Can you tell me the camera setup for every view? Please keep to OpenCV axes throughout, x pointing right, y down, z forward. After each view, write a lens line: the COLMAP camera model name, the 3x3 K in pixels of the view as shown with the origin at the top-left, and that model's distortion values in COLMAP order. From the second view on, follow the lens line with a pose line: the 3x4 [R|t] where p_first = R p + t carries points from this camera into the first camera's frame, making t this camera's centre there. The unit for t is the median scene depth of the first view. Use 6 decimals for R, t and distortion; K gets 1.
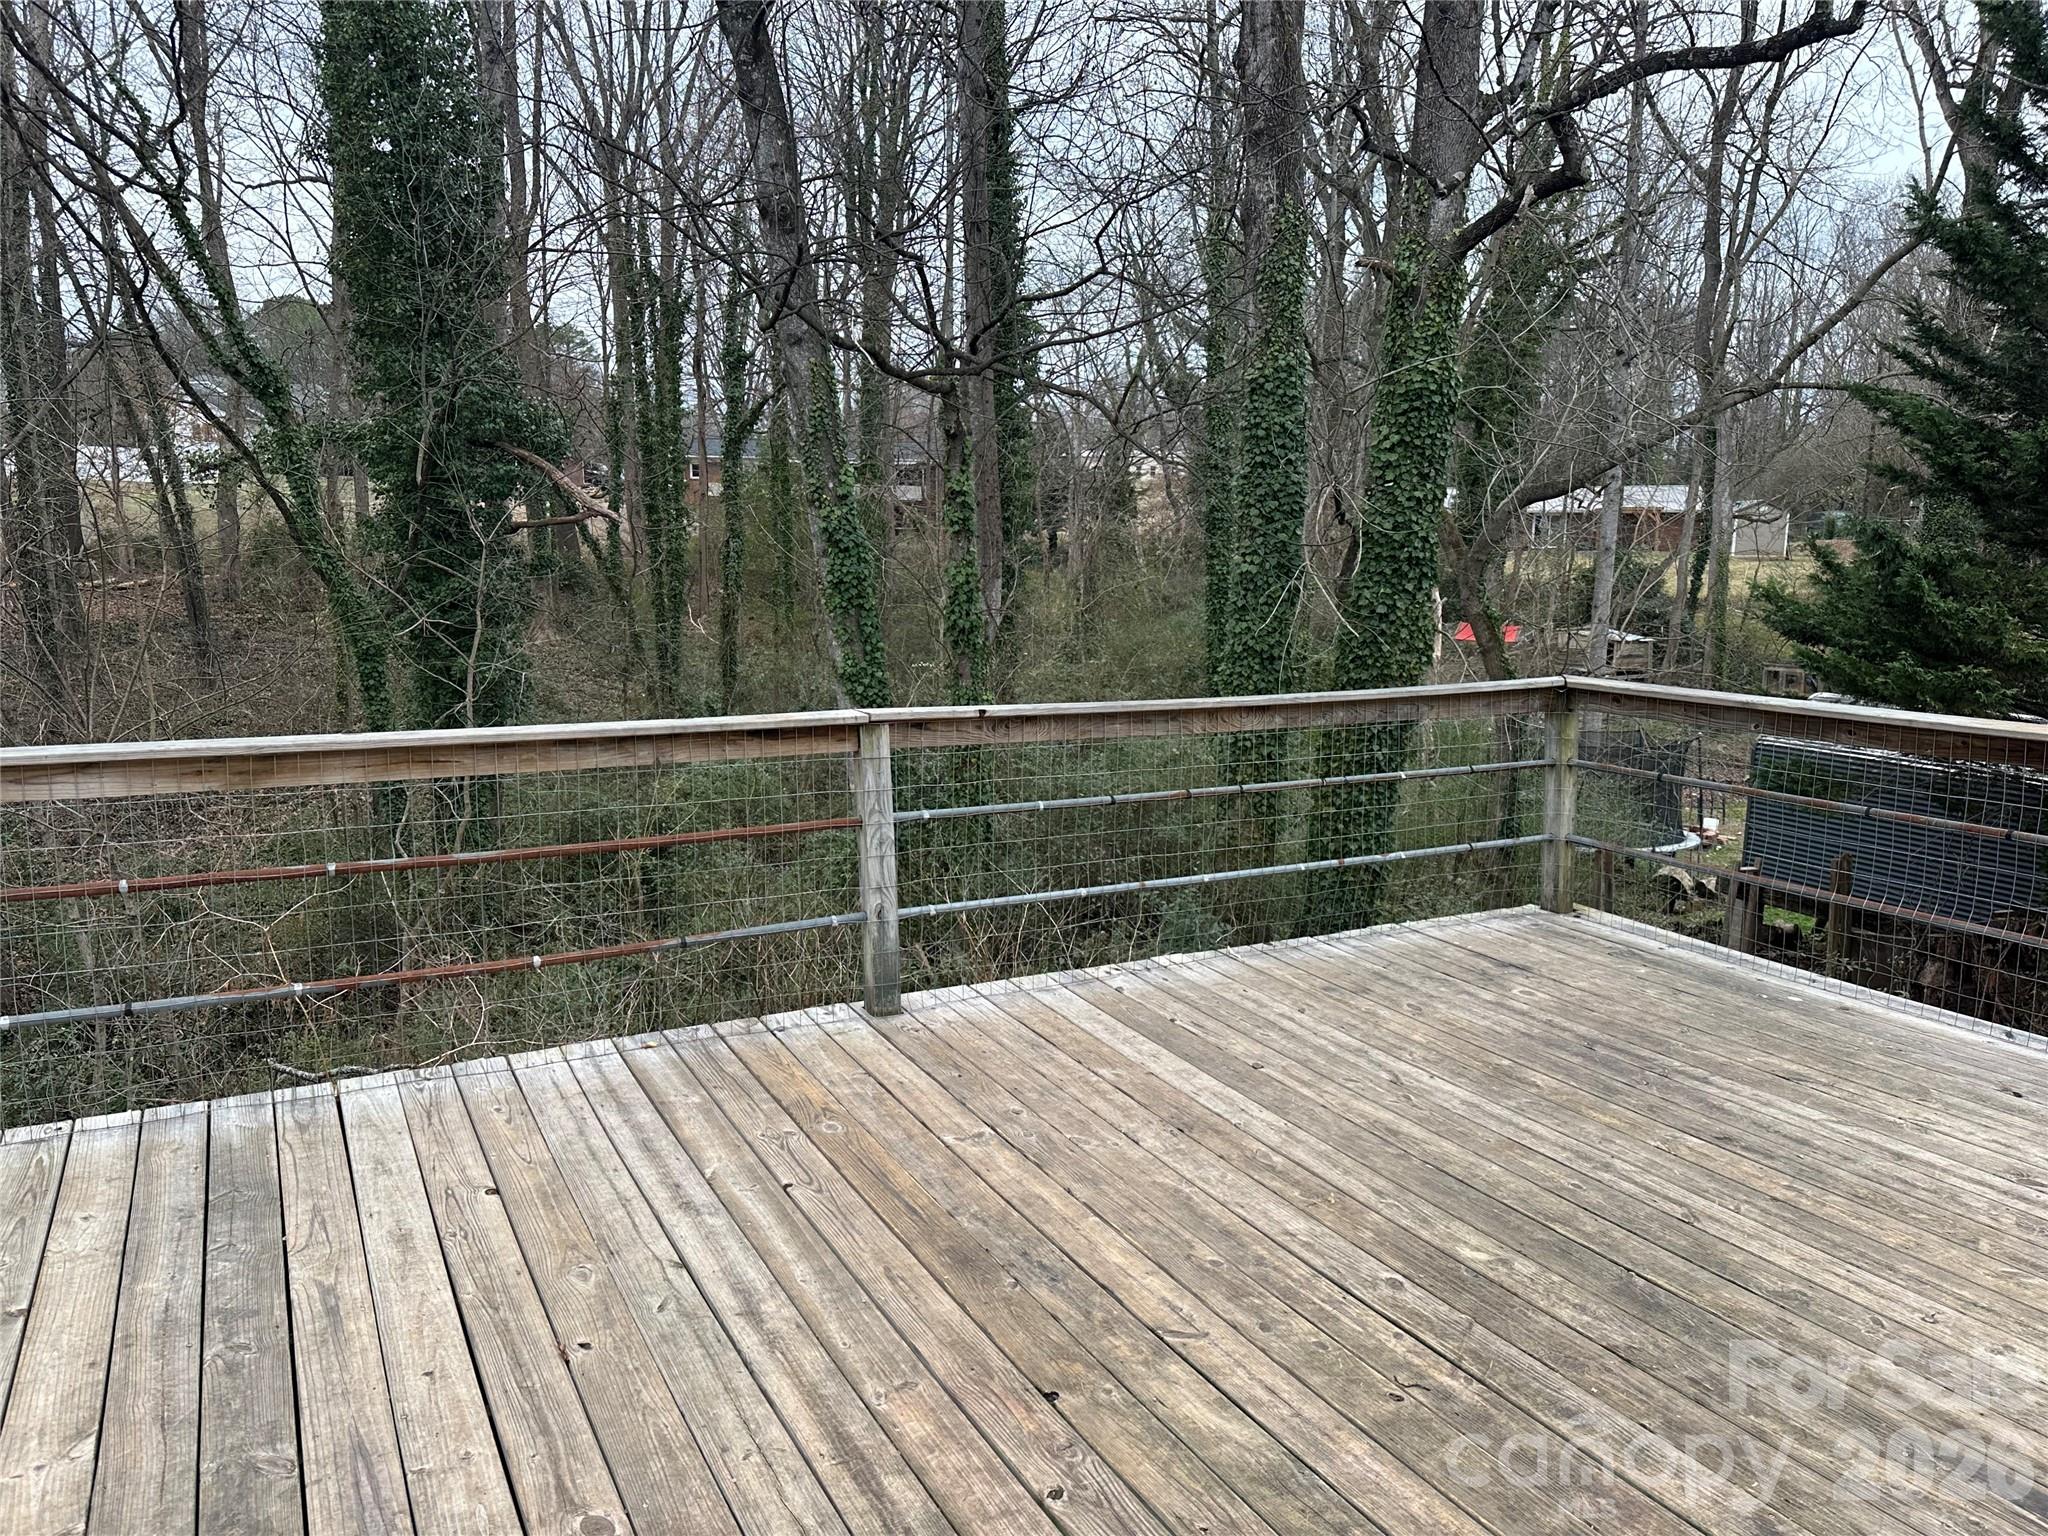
lens RADIAL K [[1443.8, 0, 1028.7], [0, 1443.8, 779.9], [0, 0, 1]] dist [0.087142, -0.132952]
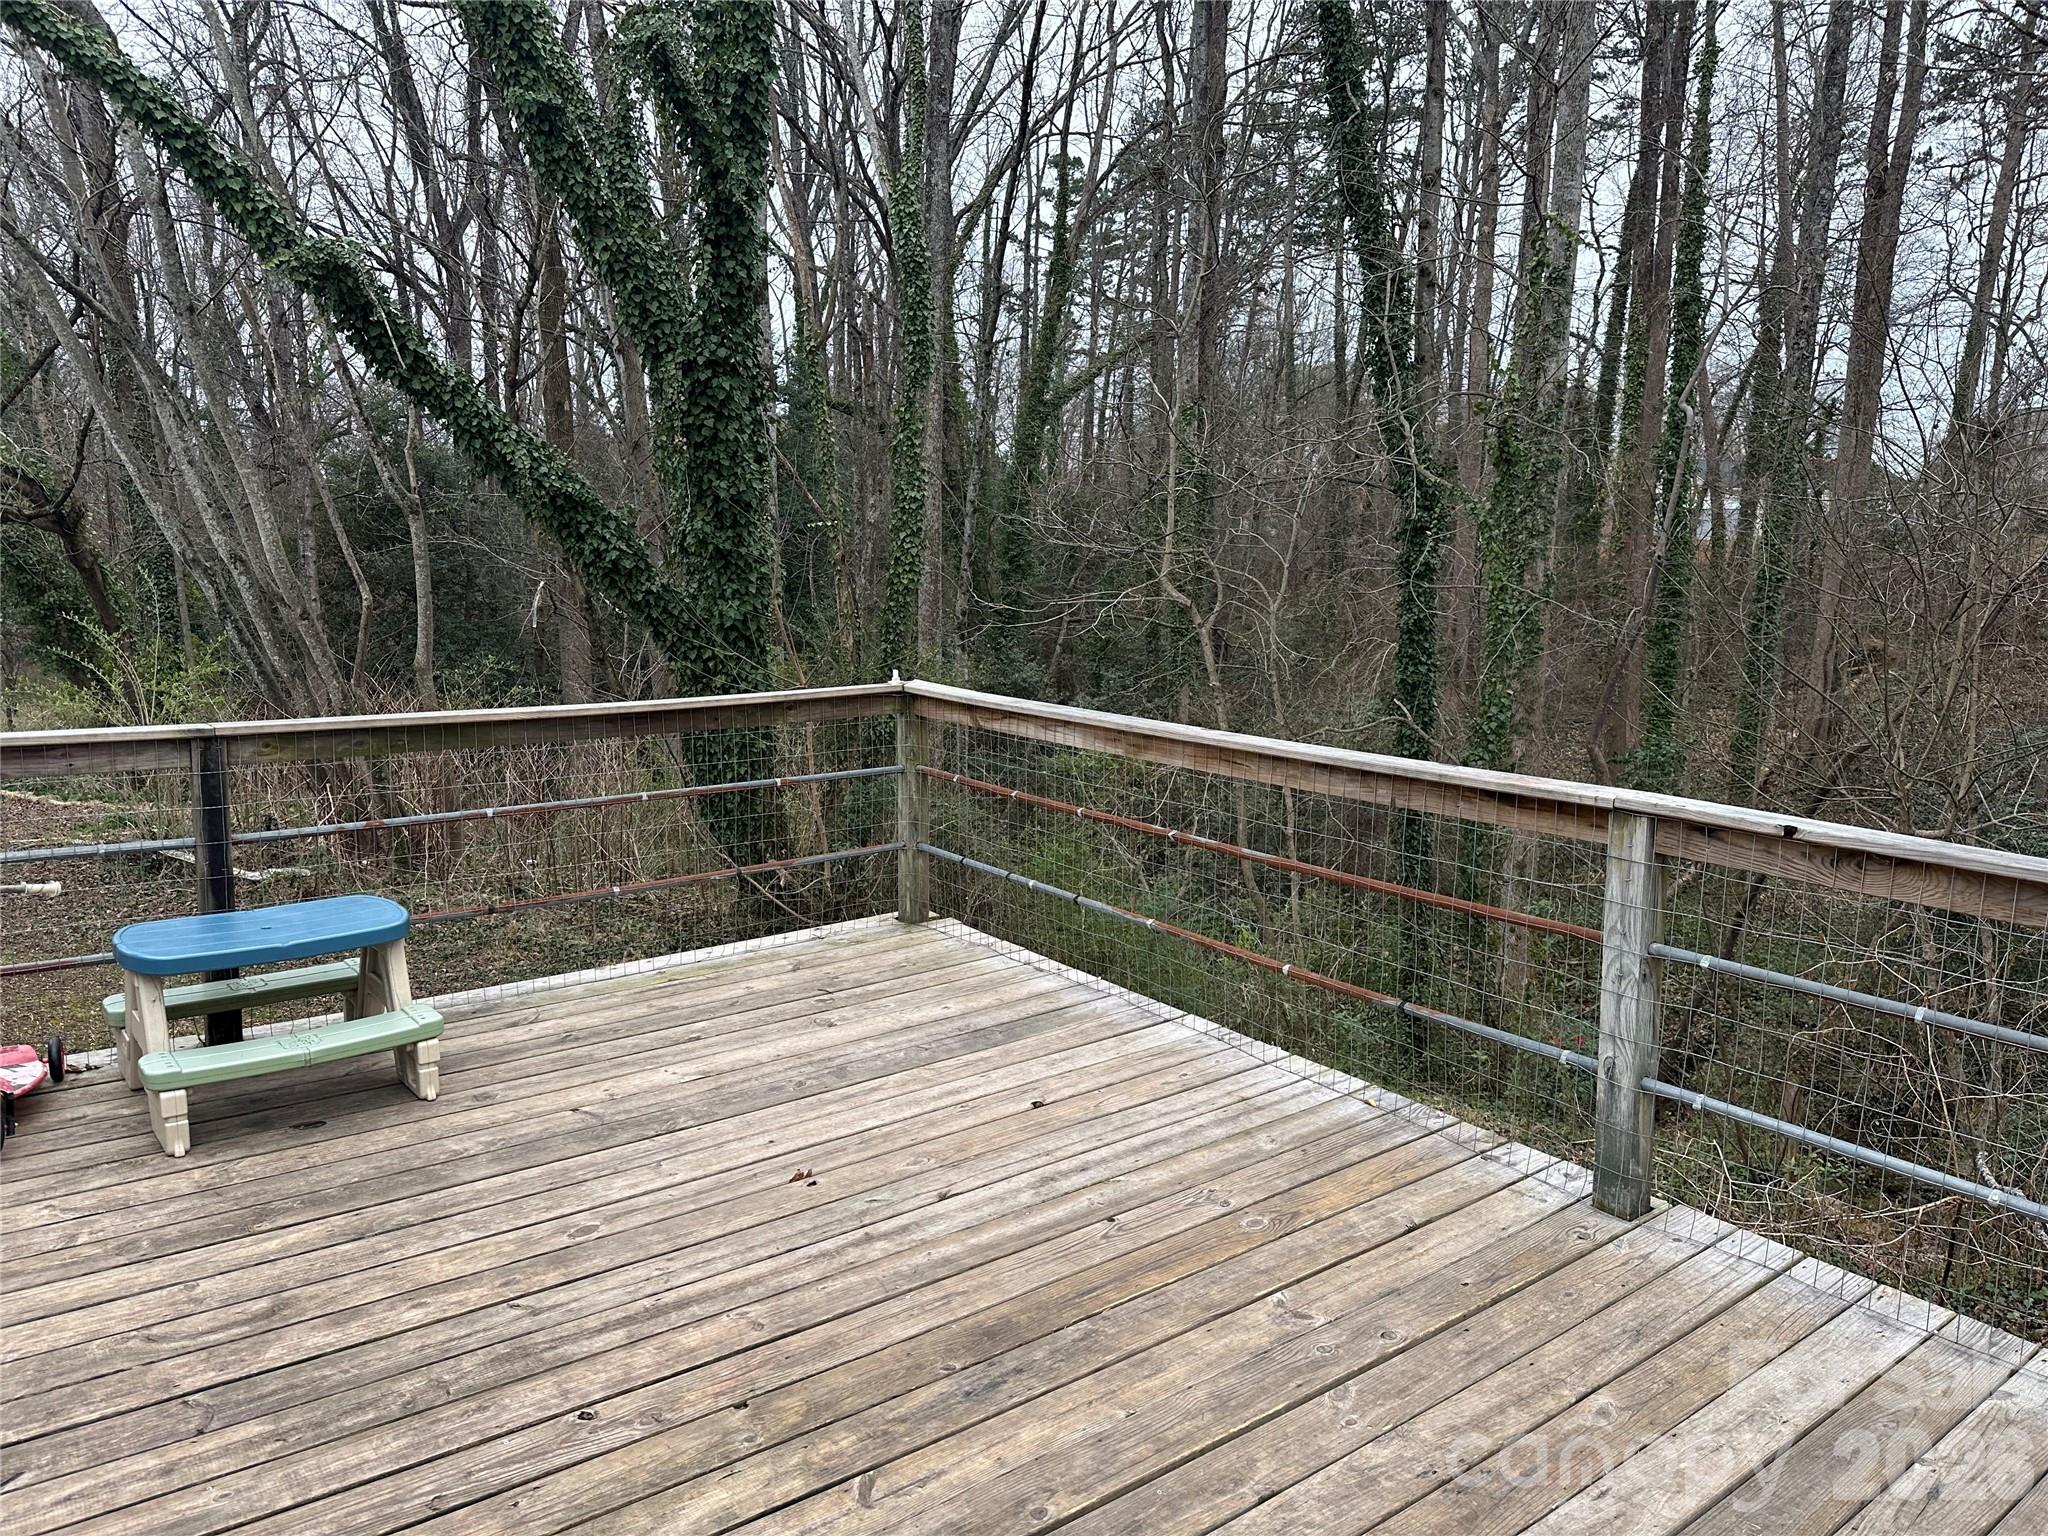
lens RADIAL K [[1443.8, 0, 1028.7], [0, 1443.8, 779.9], [0, 0, 1]] dist [0.087142, -0.132952]
pose [[0.120095, 0.143763, -0.982298, 0.607869], [-0.172528, 0.977426, 0.121957, -0.097396], [0.977656, 0.154827, 0.142187, 0.623163]]
